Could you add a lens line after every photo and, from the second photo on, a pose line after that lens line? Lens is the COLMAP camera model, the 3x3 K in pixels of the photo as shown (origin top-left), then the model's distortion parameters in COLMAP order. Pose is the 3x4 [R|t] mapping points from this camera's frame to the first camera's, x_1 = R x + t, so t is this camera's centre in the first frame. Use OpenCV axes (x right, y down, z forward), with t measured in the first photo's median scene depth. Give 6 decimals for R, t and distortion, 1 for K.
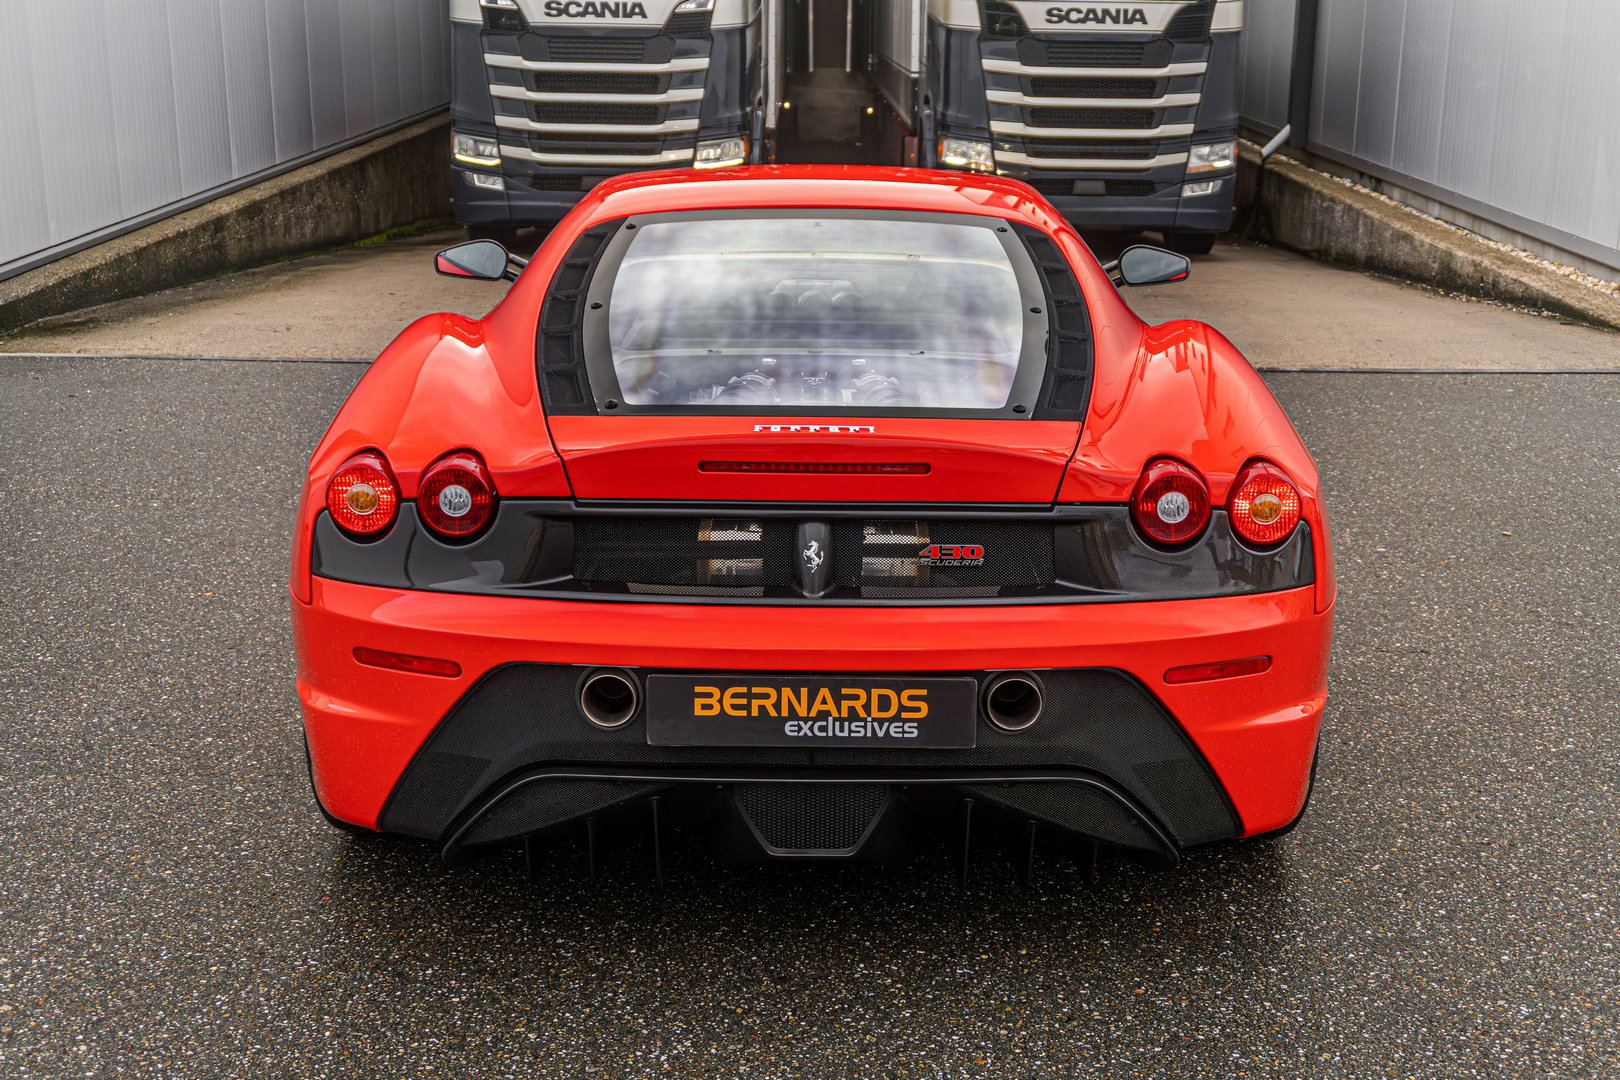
lens RADIAL K [[1964.3, 0, 845.5], [0, 1964.3, 545.0], [0, 0, 1]] dist [0.015875, -0.020306]
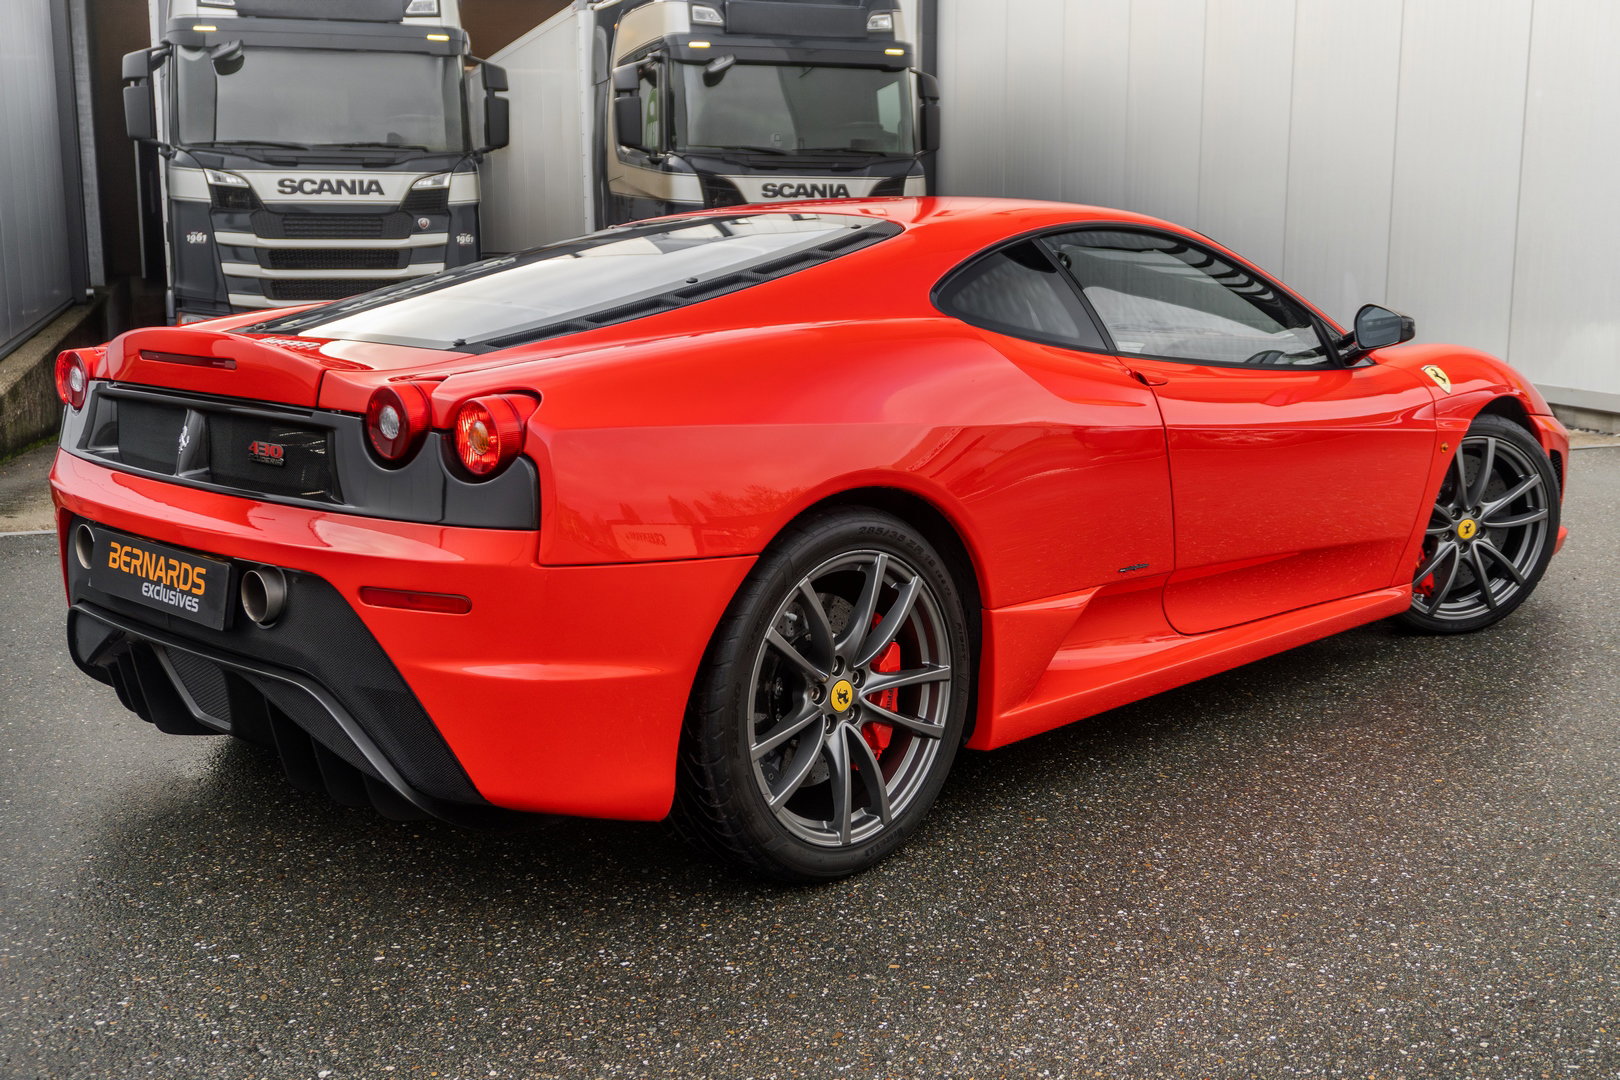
lens RADIAL K [[1741.3, 0, 810.0], [0, 1741.3, 540.0], [0, 0, 1]] dist [0.001151, 0.014169]
pose [[0.706598, 0.110913, -0.698869, 0.934433], [-0.177995, 0.983743, -0.023839, 0.021950], [0.684863, 0.141240, 0.714852, 0.544360]]
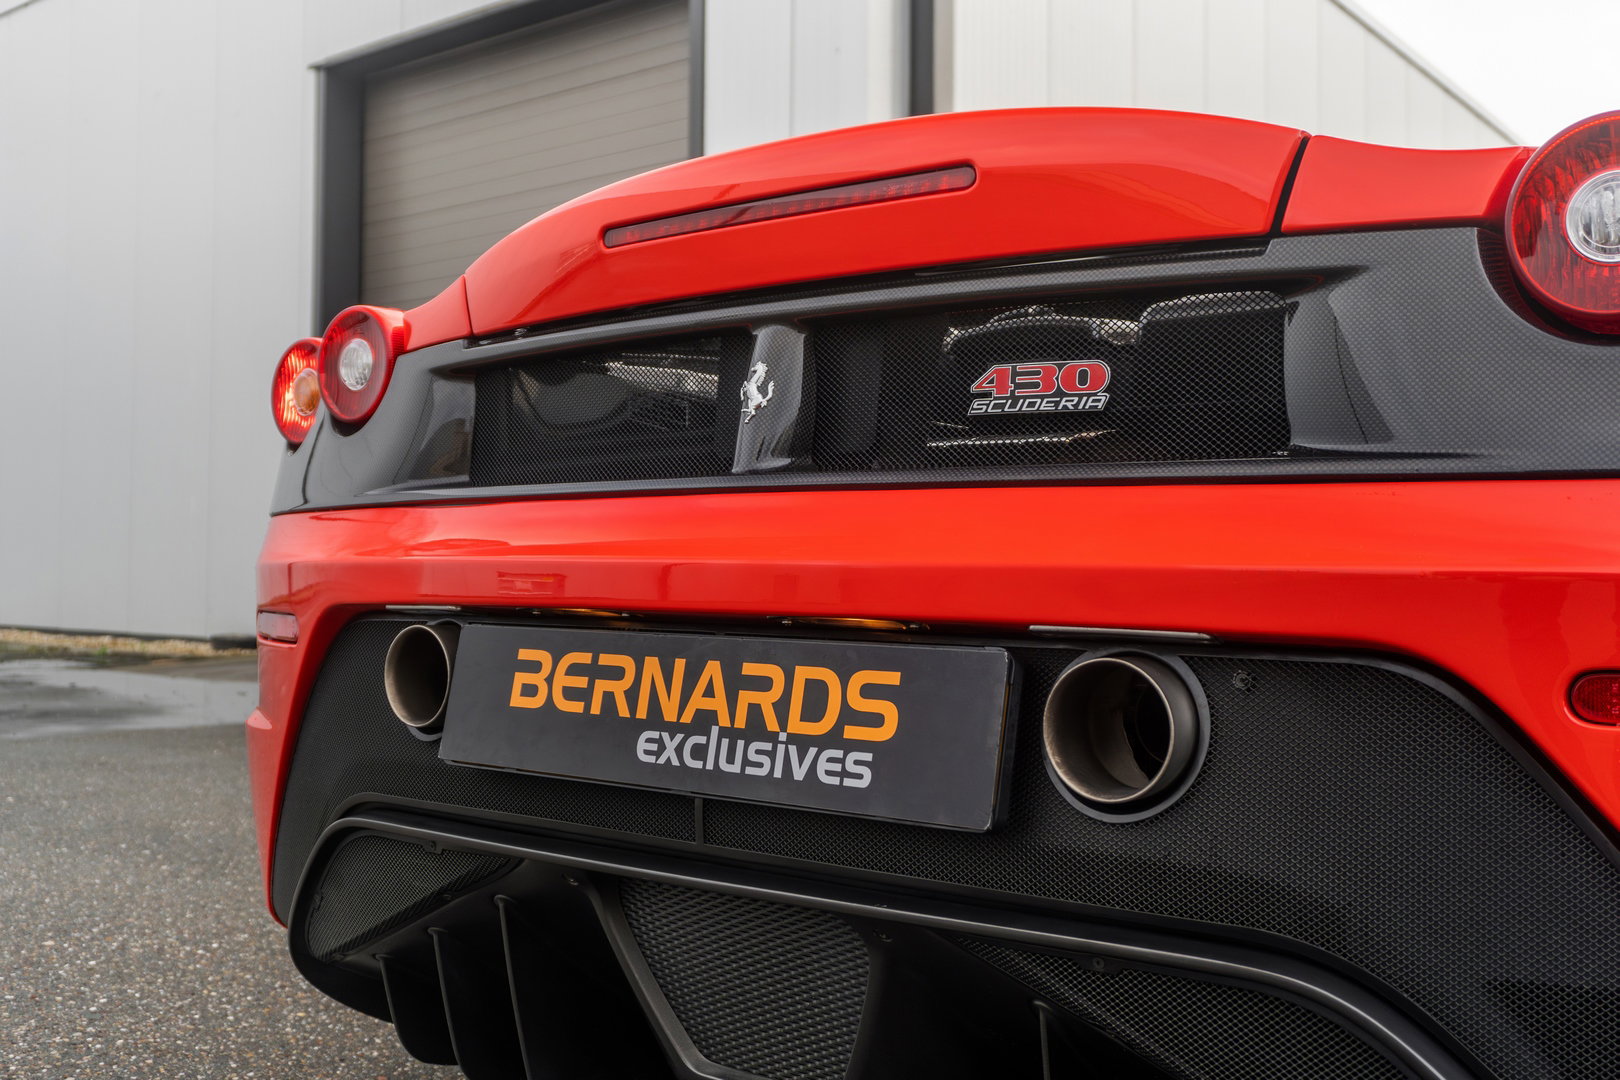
lens RADIAL K [[1588.1, 0, 810.0], [0, 1588.1, 540.0], [0, 0, 1]] dist [0.007225, 0.005902]
pose [[0.781523, -0.016959, -0.623646, 0.232766], [-0.174196, 0.953942, -0.244235, 0.131142], [0.599064, 0.299512, 0.742573, 0.734534]]
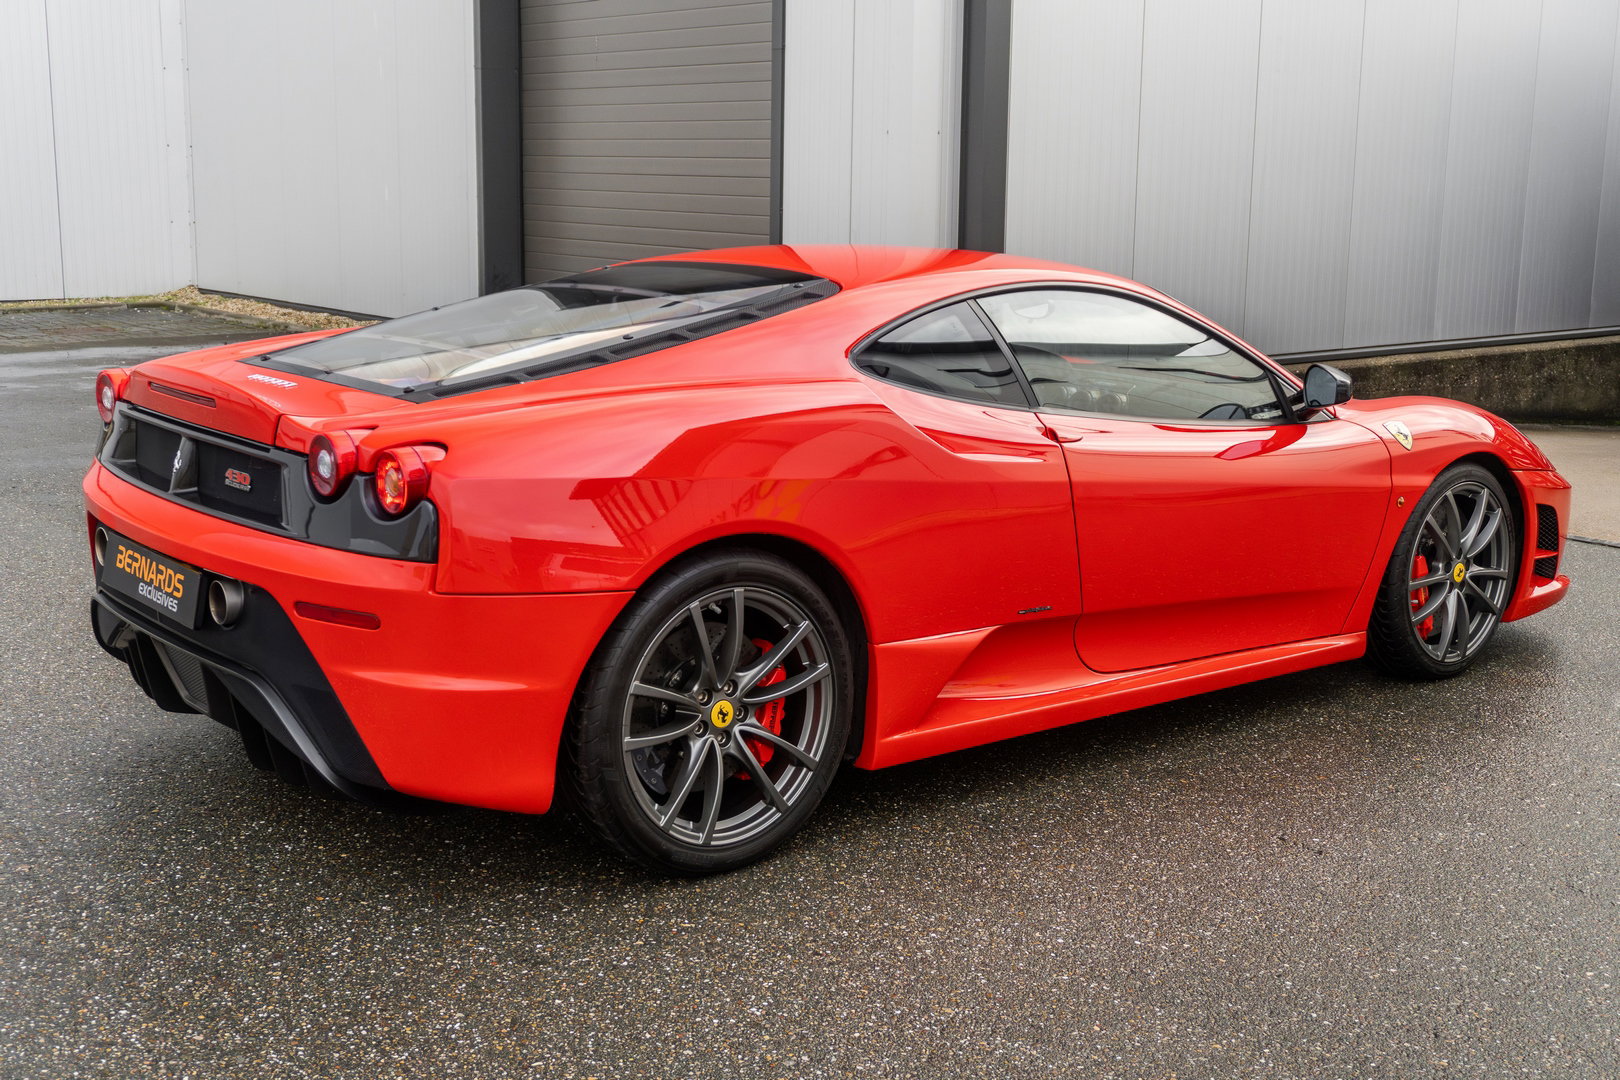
lens RADIAL K [[1855.7, 0, 810.0], [0, 1855.7, 540.0], [0, 0, 1]] dist [-0.005024, 0.008521]
pose [[0.627300, 0.152724, -0.763655, 1.196402], [-0.226986, 0.973863, 0.008307, -0.049935], [0.744964, 0.168128, 0.645571, 0.527034]]
